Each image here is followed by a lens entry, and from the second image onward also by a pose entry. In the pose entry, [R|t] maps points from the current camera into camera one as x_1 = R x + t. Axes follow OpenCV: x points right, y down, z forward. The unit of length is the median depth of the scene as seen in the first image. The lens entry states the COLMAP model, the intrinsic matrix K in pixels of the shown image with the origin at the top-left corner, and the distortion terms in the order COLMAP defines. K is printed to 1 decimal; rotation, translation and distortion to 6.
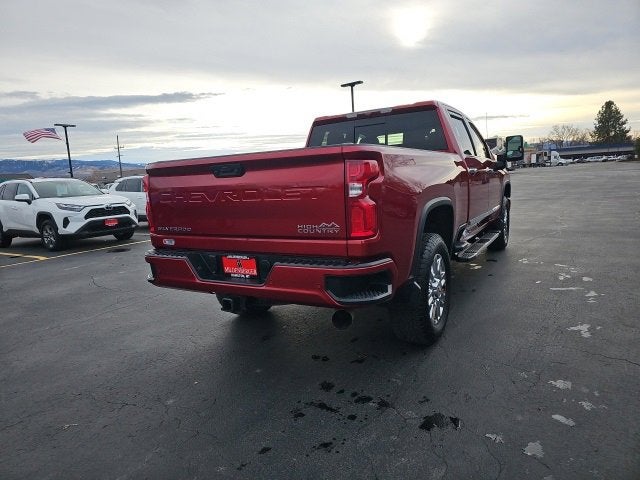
lens RADIAL K [[417.4, 0, 311.6], [0, 417.4, 241.6], [0, 0, 1]] dist [0.047937, -0.010395]
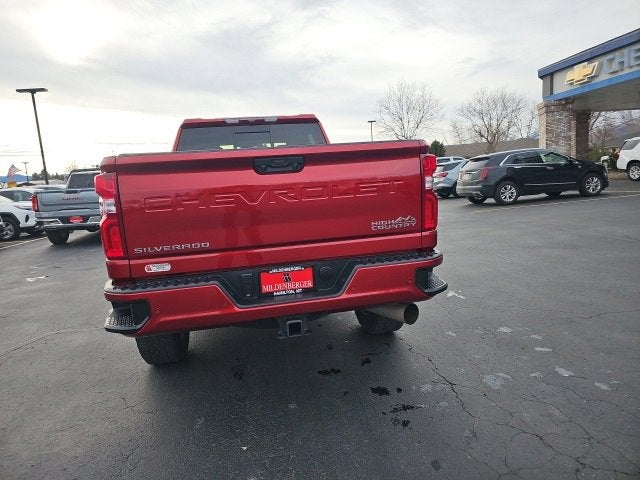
lens RADIAL K [[418.6, 0, 309.1], [0, 418.6, 232.7], [0, 0, 1]] dist [0.058627, -0.046194]
pose [[0.756735, -0.078081, 0.649042, -0.658603], [0.126035, 0.991640, -0.027651, -0.006846], [-0.641457, 0.102726, 0.760250, 0.324498]]
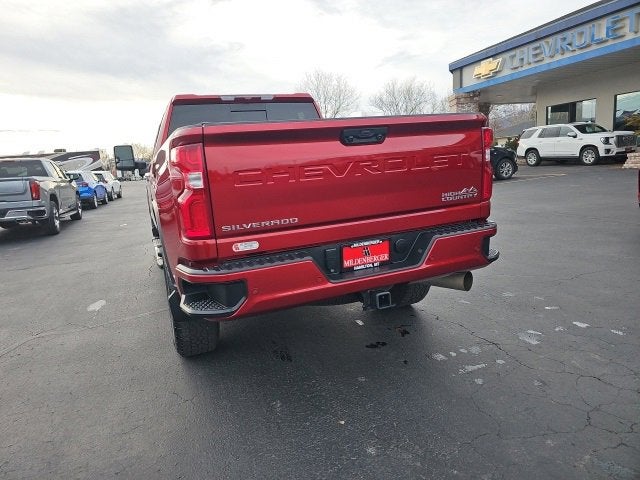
lens RADIAL K [[418.6, 0, 311.2], [0, 418.6, 239.1], [0, 0, 1]] dist [0.058627, -0.046194]
pose [[0.606788, -0.133029, 0.783653, -0.867792], [0.165398, 0.985447, 0.039215, -0.021235], [-0.777465, 0.105819, 0.619960, 0.557423]]
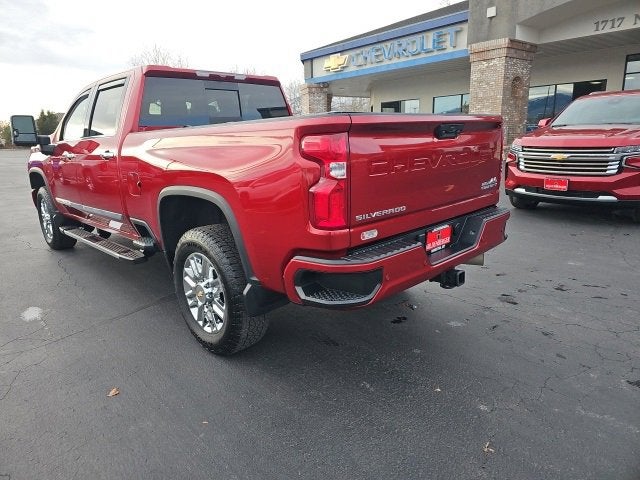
lens RADIAL K [[418.6, 0, 310.2], [0, 418.6, 232.5], [0, 0, 1]] dist [0.058627, -0.046194]
pose [[0.269928, -0.169956, 0.947763, -1.097927], [0.165067, 0.977896, 0.128347, -0.115253], [-0.948626, 0.121800, 0.292016, 0.977567]]
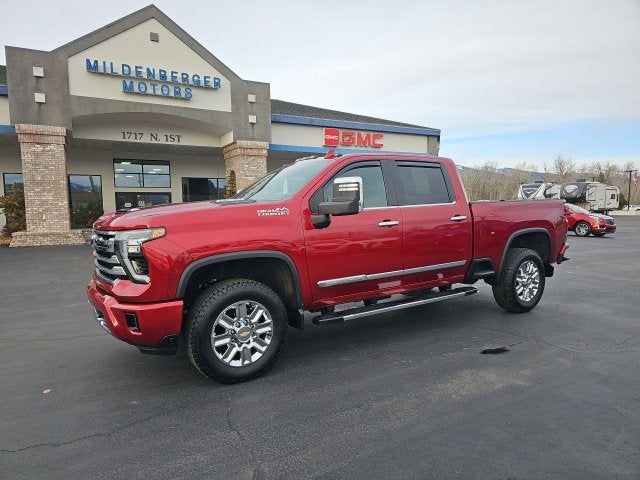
lens RADIAL K [[419.0, 0, 313.2], [0, 419.0, 244.3], [0, 0, 1]] dist [0.058087, -0.045419]
pose [[-0.891572, 0.034037, 0.451599, -0.264855], [0.137057, 0.970690, 0.197426, -0.589147], [-0.431643, 0.237914, -0.870104, 3.644270]]
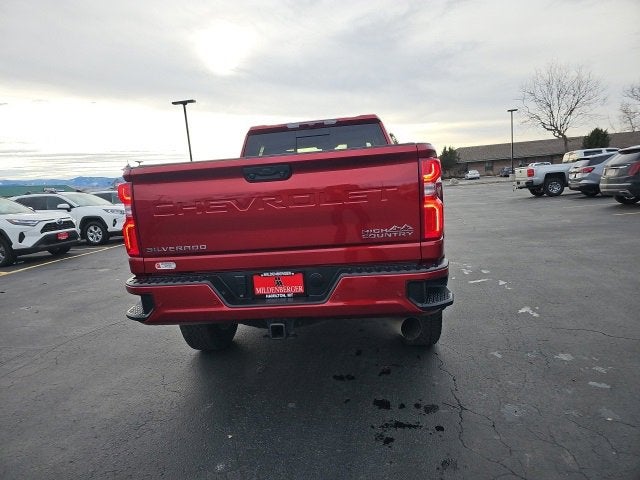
lens RADIAL K [[418.6, 0, 309.0], [0, 418.6, 239.2], [0, 0, 1]] dist [0.058627, -0.046194]
pose [[0.918327, -0.062615, 0.390838, -0.437270], [0.084104, 0.995729, -0.038092, 0.004149], [-0.386784, 0.067852, 0.919671, 0.174696]]
